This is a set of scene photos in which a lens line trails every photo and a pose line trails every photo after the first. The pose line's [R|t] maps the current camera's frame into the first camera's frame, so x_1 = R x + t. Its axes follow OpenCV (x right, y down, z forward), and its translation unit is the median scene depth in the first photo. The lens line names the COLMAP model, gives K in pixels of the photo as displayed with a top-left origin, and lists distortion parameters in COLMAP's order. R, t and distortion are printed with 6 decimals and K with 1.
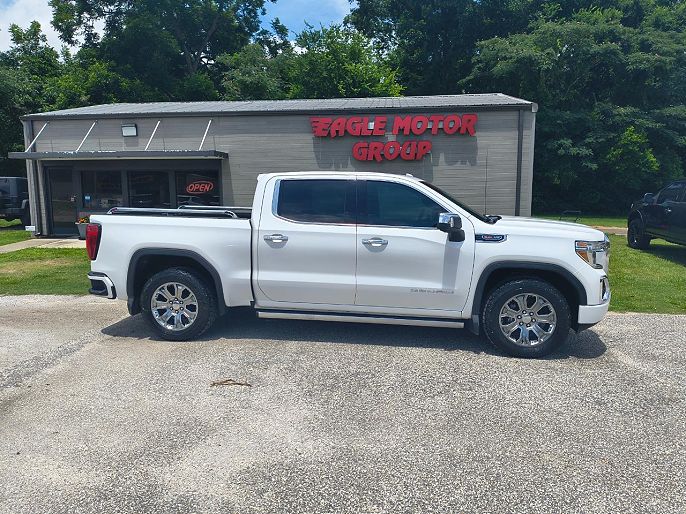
lens RADIAL K [[496.9, 0, 341.8], [0, 496.9, 258.0], [0, 0, 1]] dist [0.031655, -0.041118]
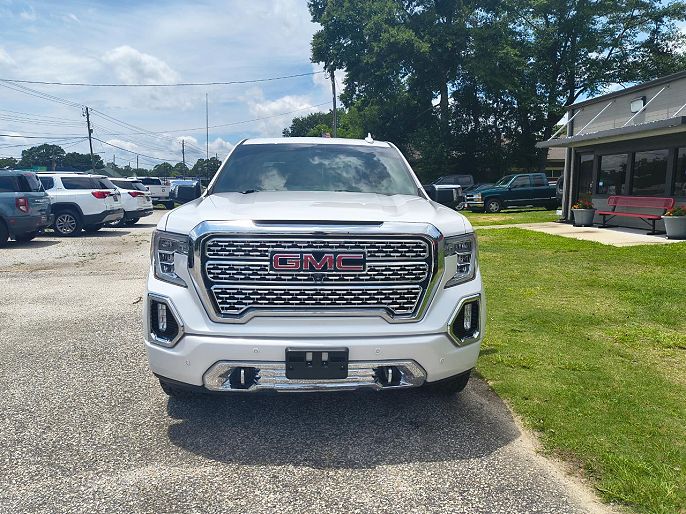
lens RADIAL K [[496.9, 0, 341.8], [0, 496.9, 258.0], [0, 0, 1]] dist [0.031655, -0.041118]
pose [[0.188424, 0.141255, -0.971876, 0.373257], [-0.129332, 0.984553, 0.118023, -0.032382], [0.973535, 0.103457, 0.203782, 0.371108]]
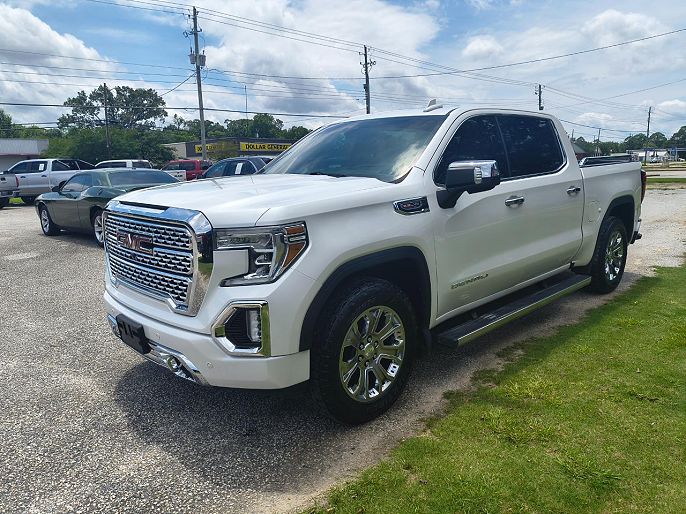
lens RADIAL K [[506.2, 0, 346.4], [0, 506.2, 259.3], [0, 0, 1]] dist [-0.002152, 0.000997]
pose [[-0.614392, 0.157657, -0.773089, 0.301995], [-0.080828, 0.962101, 0.260438, -0.059952], [0.784850, 0.222498, -0.578364, 0.577419]]
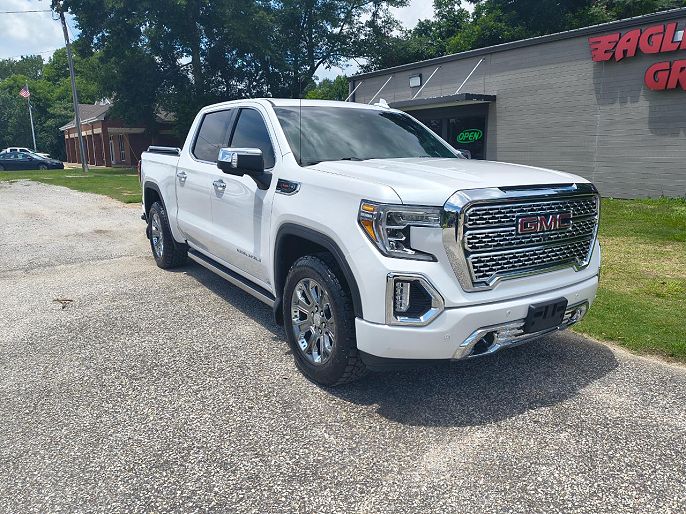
lens RADIAL K [[496.9, 0, 341.8], [0, 496.9, 258.0], [0, 0, 1]] dist [0.031655, -0.041118]
pose [[0.667360, 0.156786, -0.728044, 0.290501], [-0.094595, 0.987516, 0.125954, -0.012634], [0.738703, -0.015187, 0.673860, 0.210162]]
